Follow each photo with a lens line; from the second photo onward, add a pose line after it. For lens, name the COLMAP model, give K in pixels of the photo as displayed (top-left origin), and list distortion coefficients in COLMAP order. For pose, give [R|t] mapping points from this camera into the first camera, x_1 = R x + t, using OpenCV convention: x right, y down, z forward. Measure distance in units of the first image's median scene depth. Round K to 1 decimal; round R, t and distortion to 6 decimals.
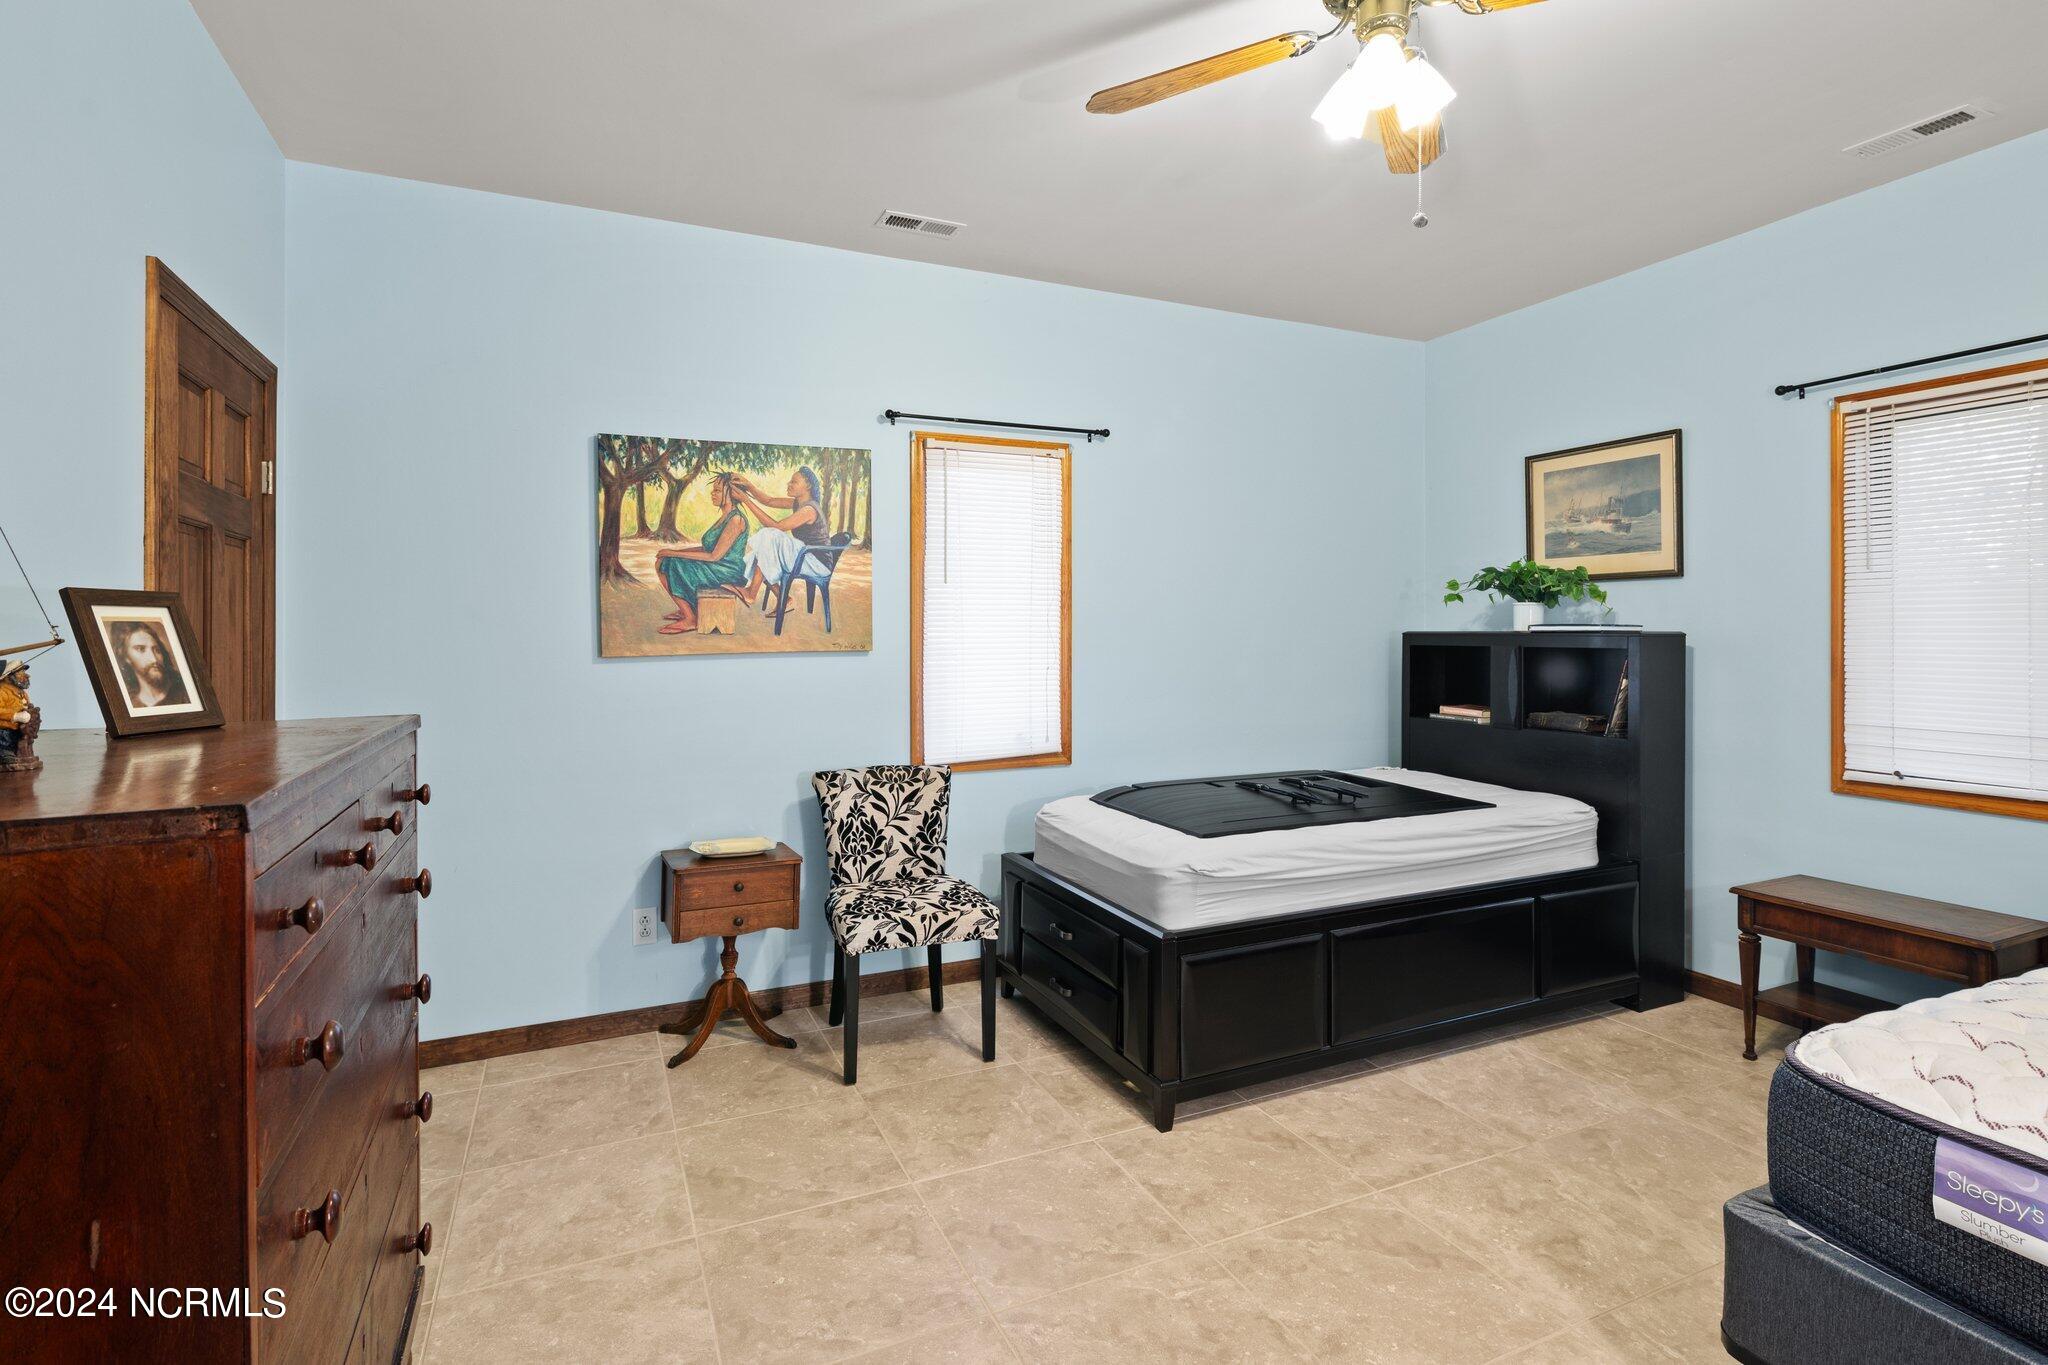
lens RADIAL K [[977.6, 0, 1022.4], [0, 977.6, 632.2], [0, 0, 1]] dist [0.000110, 0.000517]
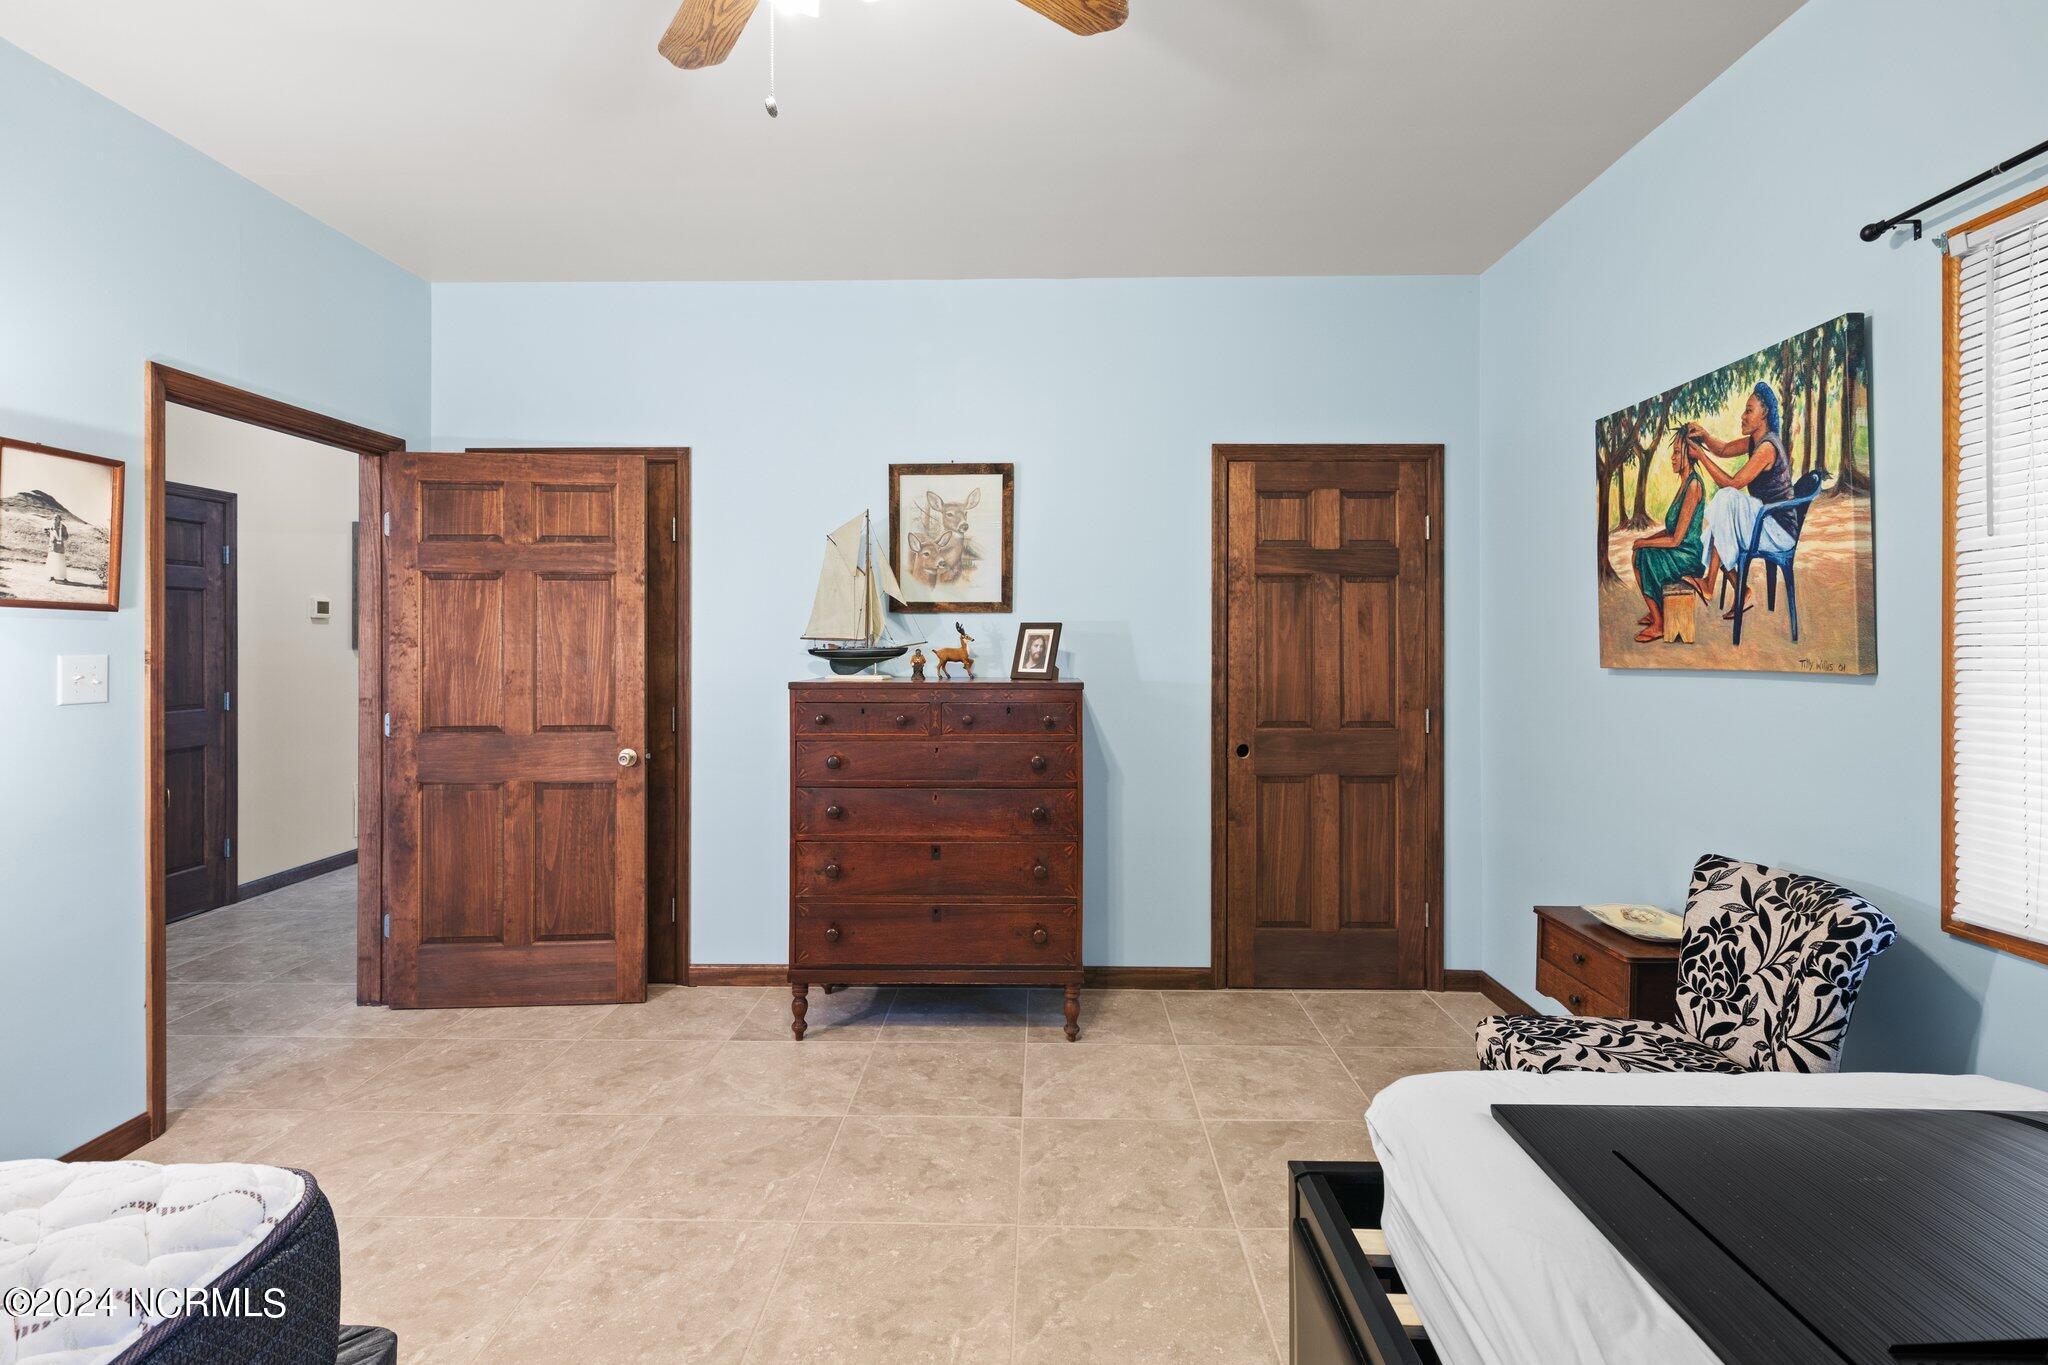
lens RADIAL K [[977.6, 0, 1022.4], [0, 977.6, 632.2], [0, 0, 1]] dist [0.000110, 0.000517]
pose [[-0.438286, -0.003415, -0.898829, 0.574025], [0.000502, 0.999992, -0.004044, -0.003301], [0.898835, -0.002224, -0.438281, 0.857270]]
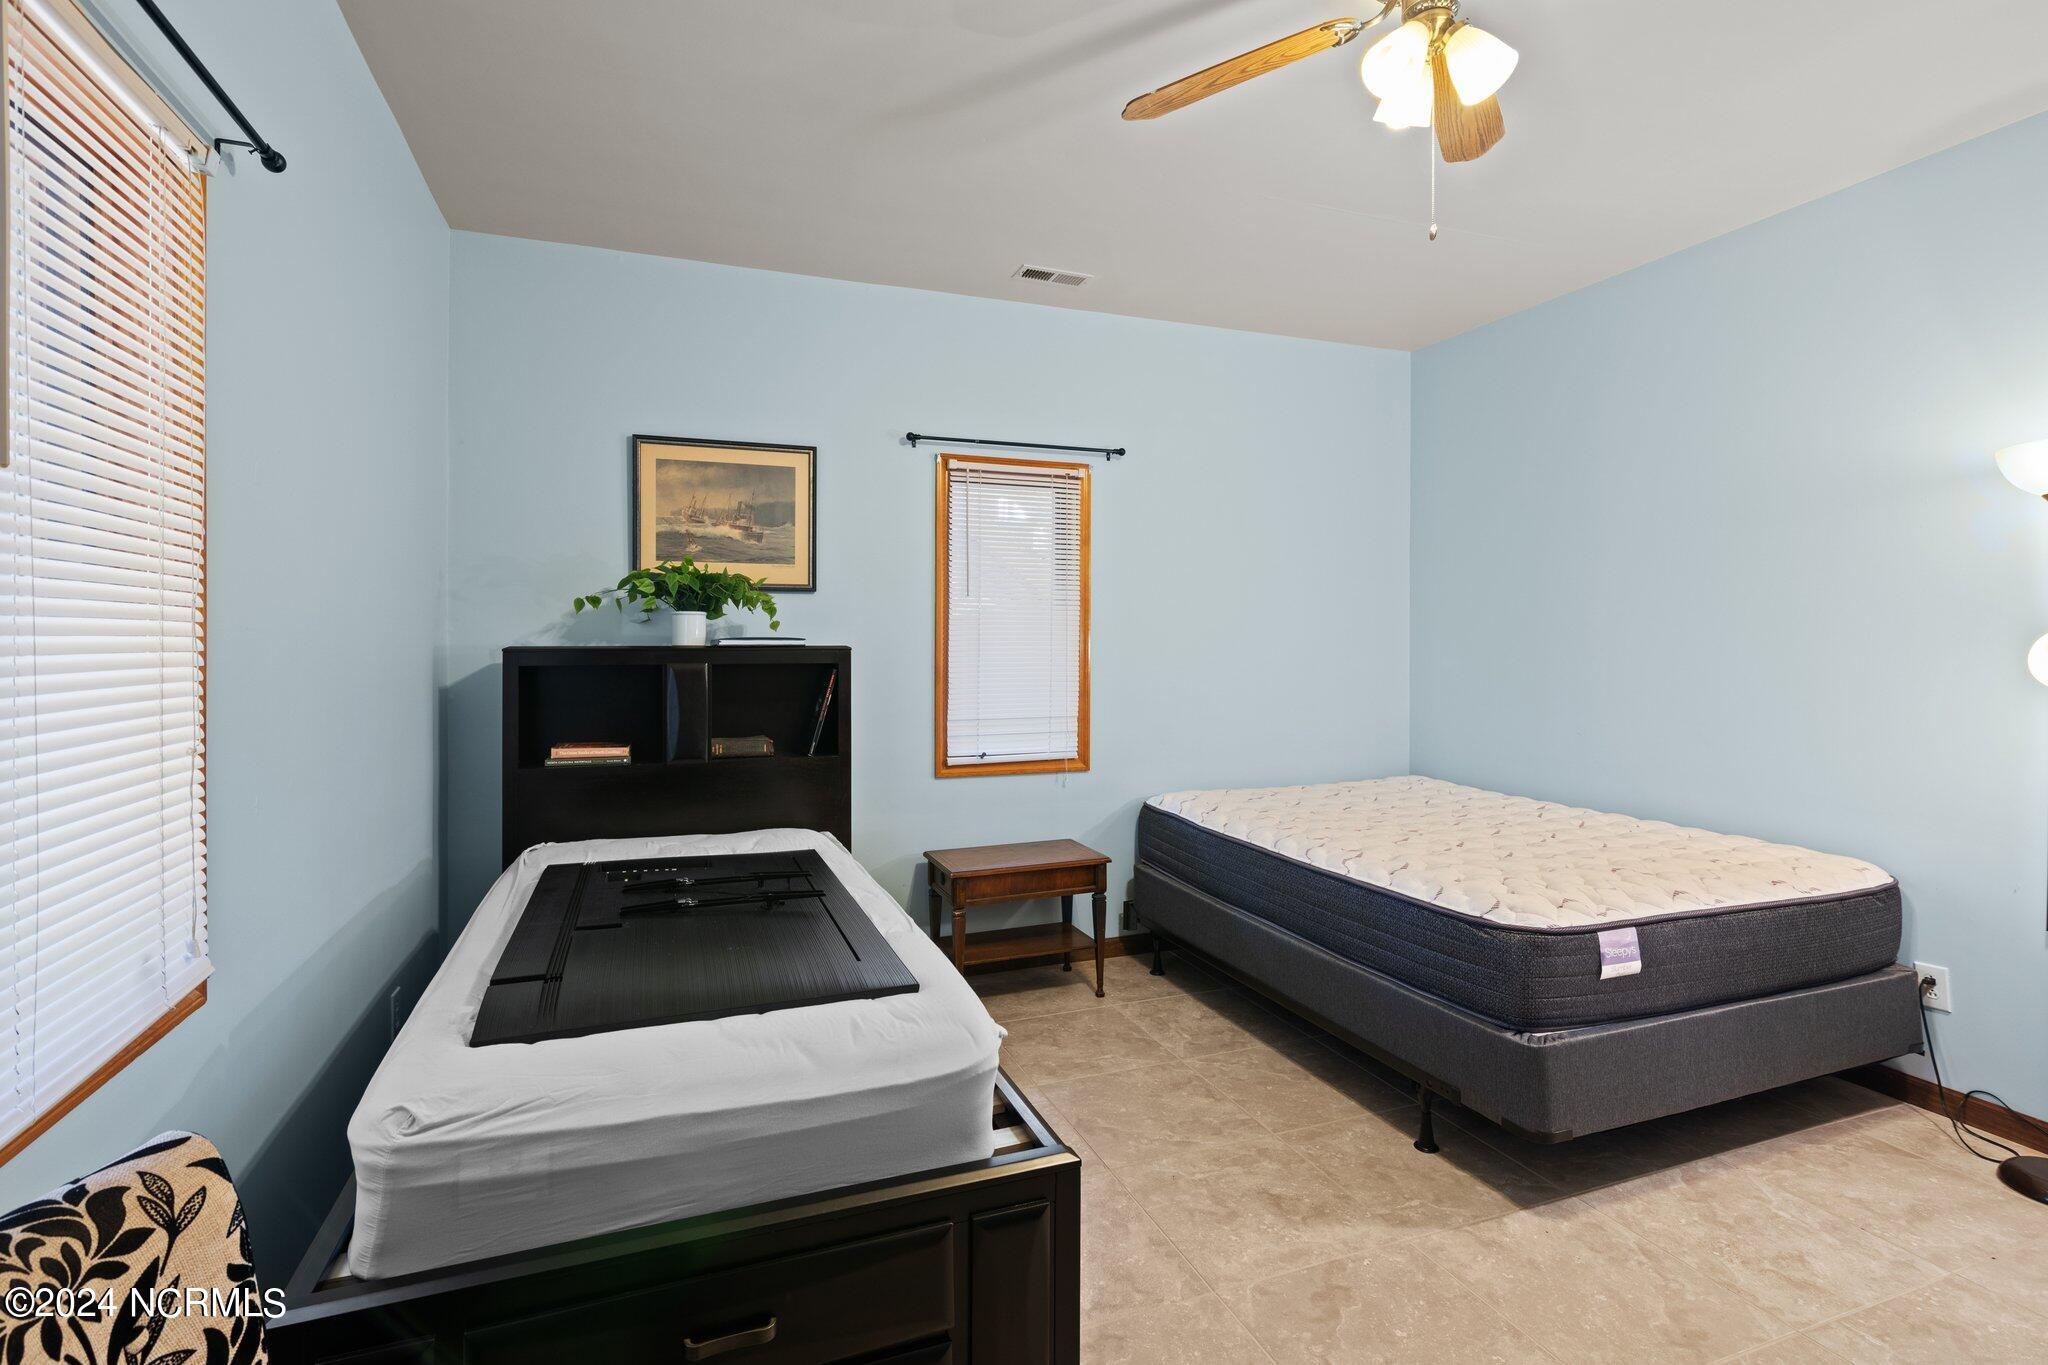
lens RADIAL K [[971.2, 0, 1022.0], [0, 971.2, 648.7], [0, 0, 1]] dist [-0.000225, -0.000110]
pose [[0.066086, -0.004042, 0.997806, -0.347390], [0.002620, 0.999989, 0.003878, -0.001163], [-0.997810, 0.002358, 0.066096, 0.767467]]
